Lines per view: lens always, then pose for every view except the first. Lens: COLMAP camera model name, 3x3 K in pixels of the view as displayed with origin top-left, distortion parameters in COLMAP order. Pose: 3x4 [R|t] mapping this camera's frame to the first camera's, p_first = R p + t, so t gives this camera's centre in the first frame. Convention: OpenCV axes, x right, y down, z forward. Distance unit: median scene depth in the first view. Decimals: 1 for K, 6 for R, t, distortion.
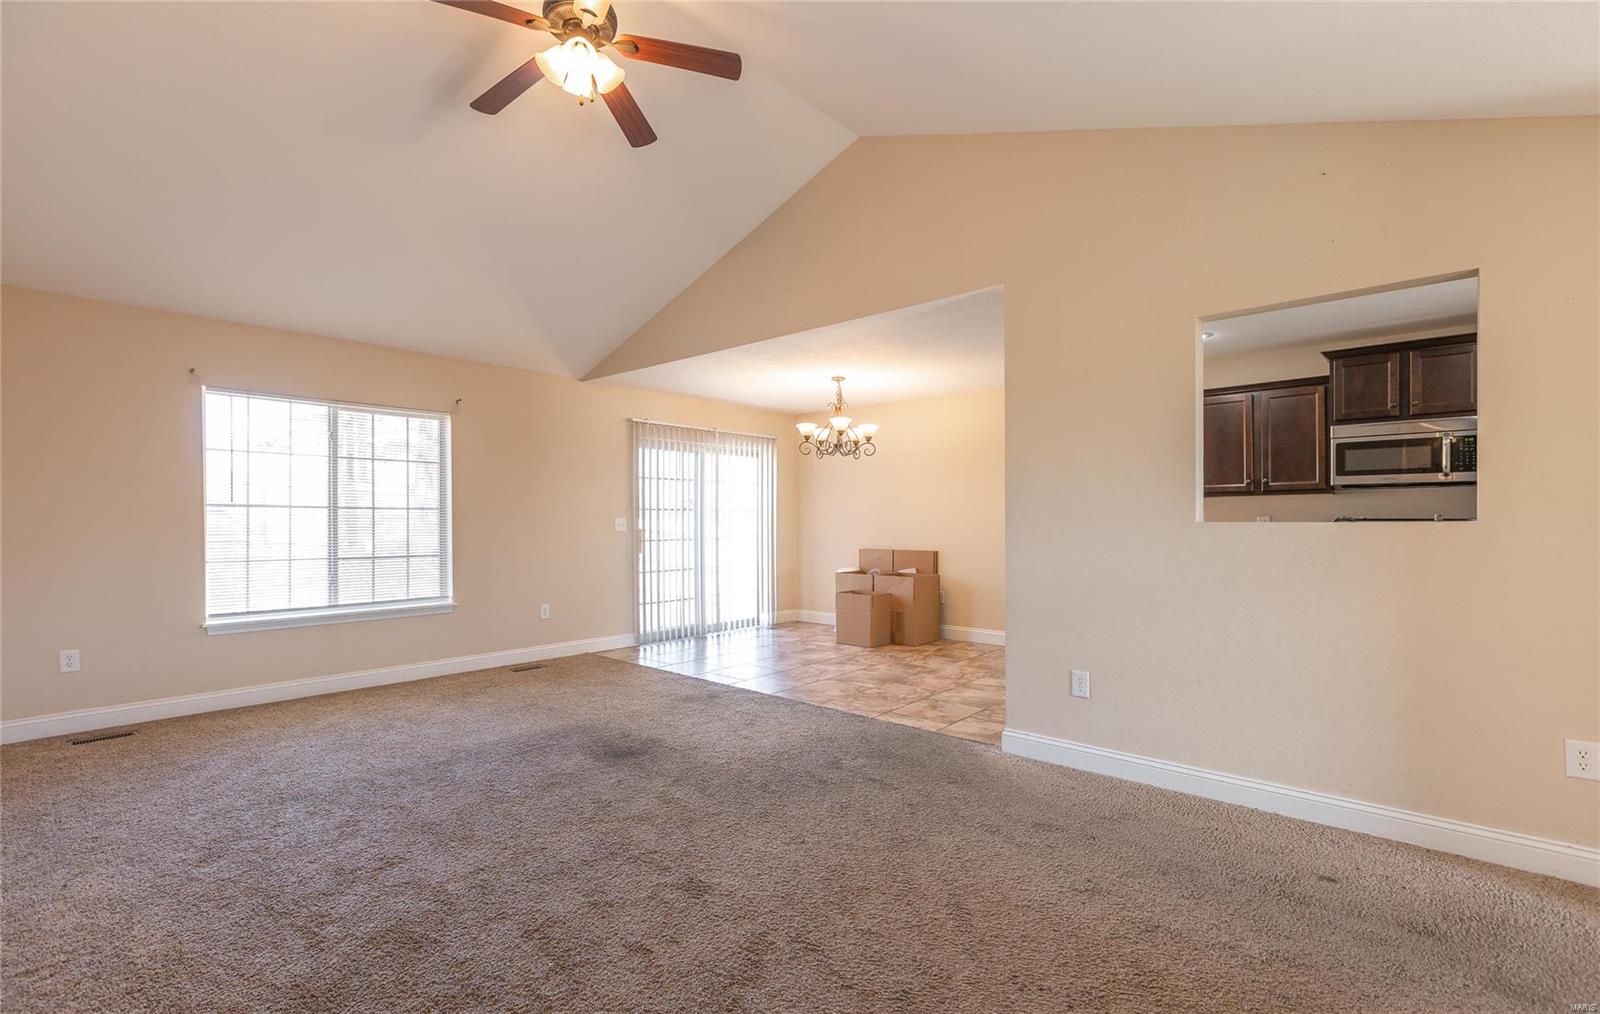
lens RADIAL K [[718.6, 0, 785.2], [0, 718.6, 522.8], [0, 0, 1]] dist [0.003261, -0.000941]
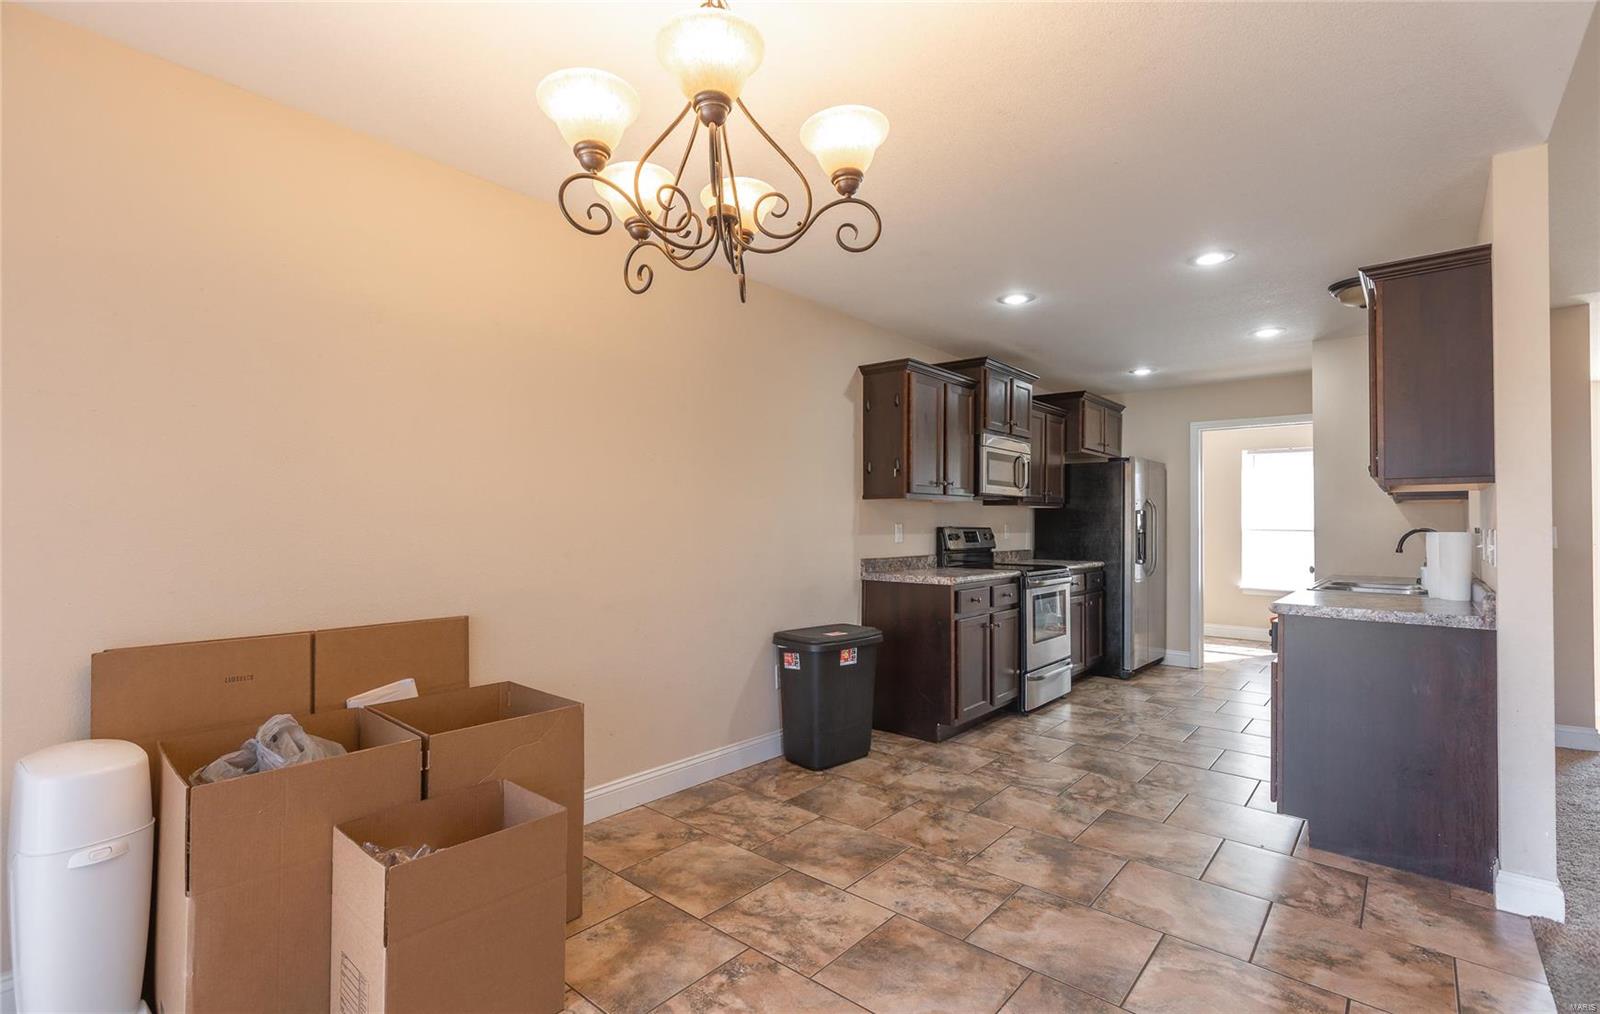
lens RADIAL K [[718.6, 0, 801.8], [0, 718.6, 515.6], [0, 0, 1]] dist [0.003261, -0.000941]
pose [[-0.028069, 0.015875, 0.999480, -0.217741], [-0.000705, 0.999873, -0.015901, -0.006062], [-0.999606, -0.001151, -0.028054, 1.294193]]
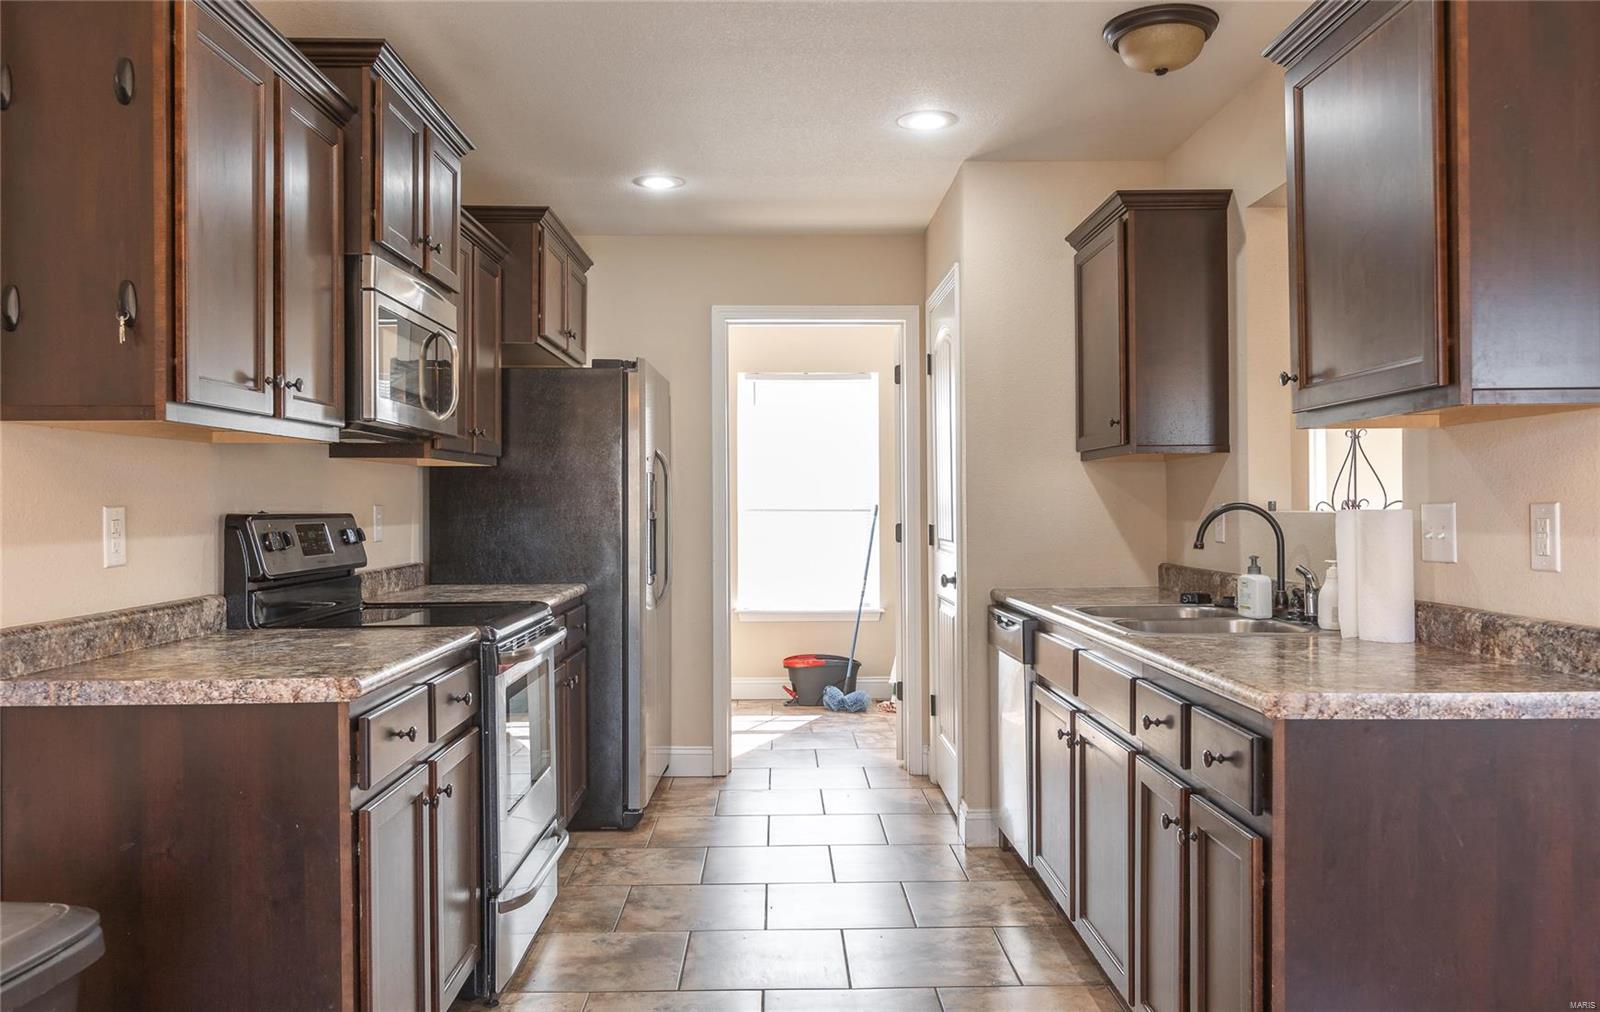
lens RADIAL K [[1213.7, 0, 810.7], [0, 1213.7, 501.7], [0, 0, 1]] dist [0.009748, 0.002882]
pose [[-0.690125, 0.008480, 0.723640, 0.174597], [0.011066, 0.999938, -0.001164, -0.008472], [-0.723606, 0.007204, -0.690176, 1.277562]]
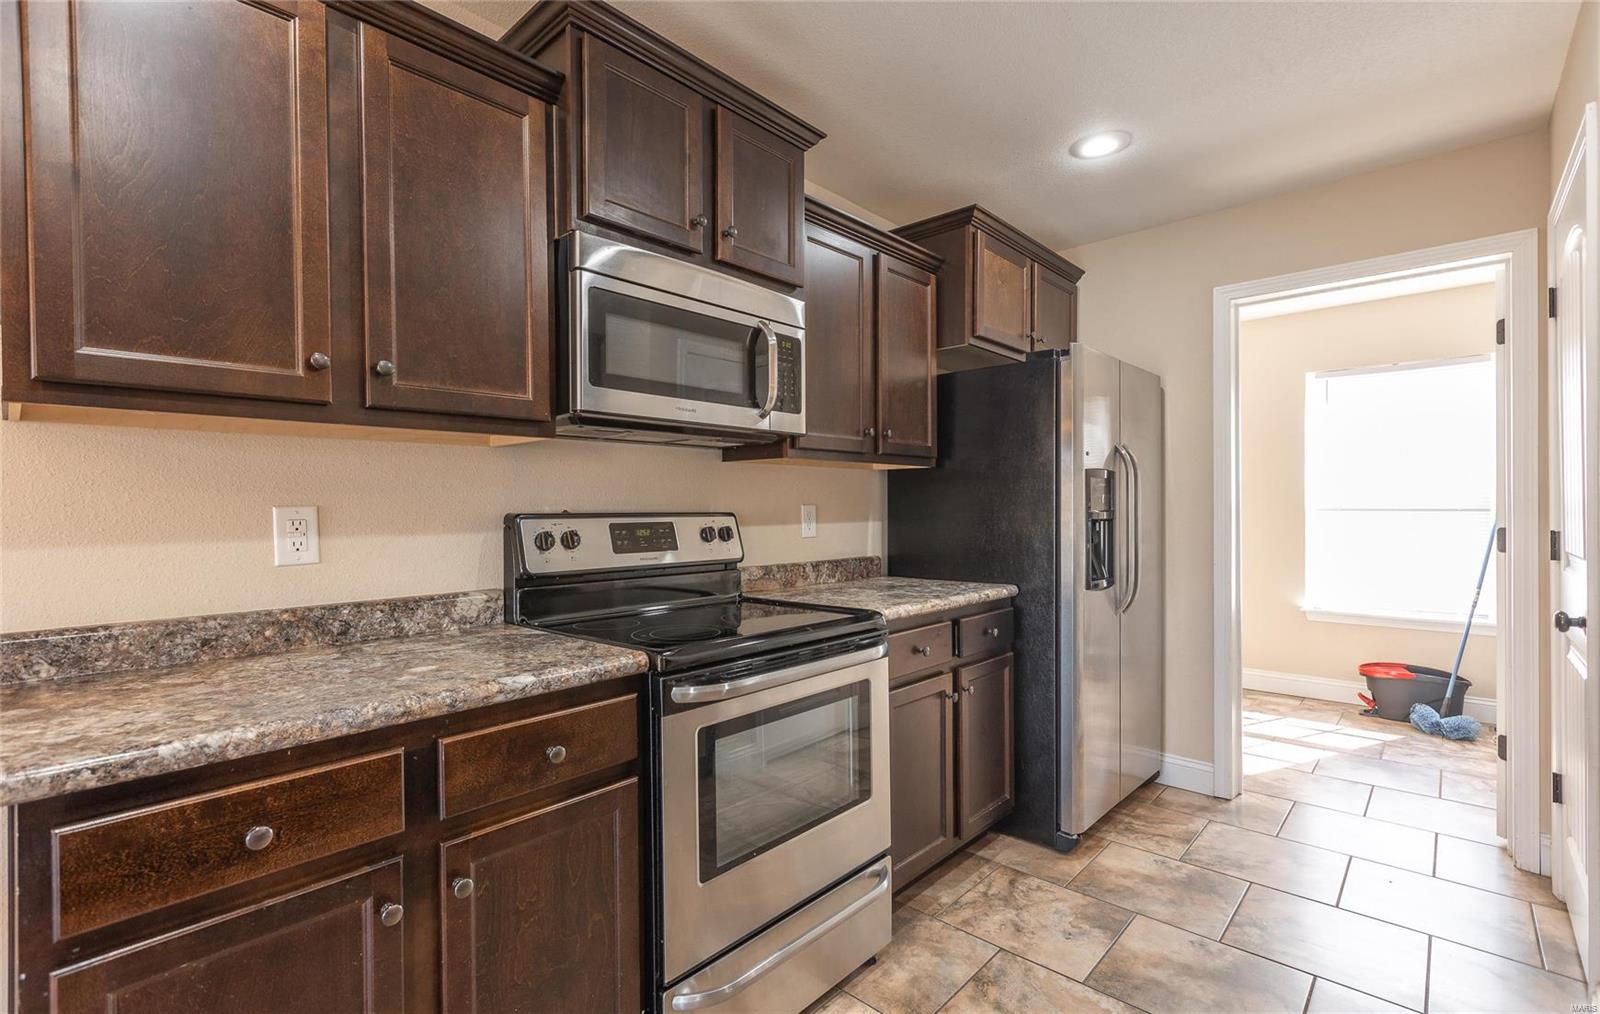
lens RADIAL K [[718.6, 0, 794.6], [0, 718.6, 514.1], [0, 0, 1]] dist [0.003261, -0.000941]
pose [[0.007978, -0.003045, 0.999964, 0.438542], [0.011986, 0.999924, 0.002949, -0.005479], [-0.999896, 0.011962, 0.008014, 0.912520]]
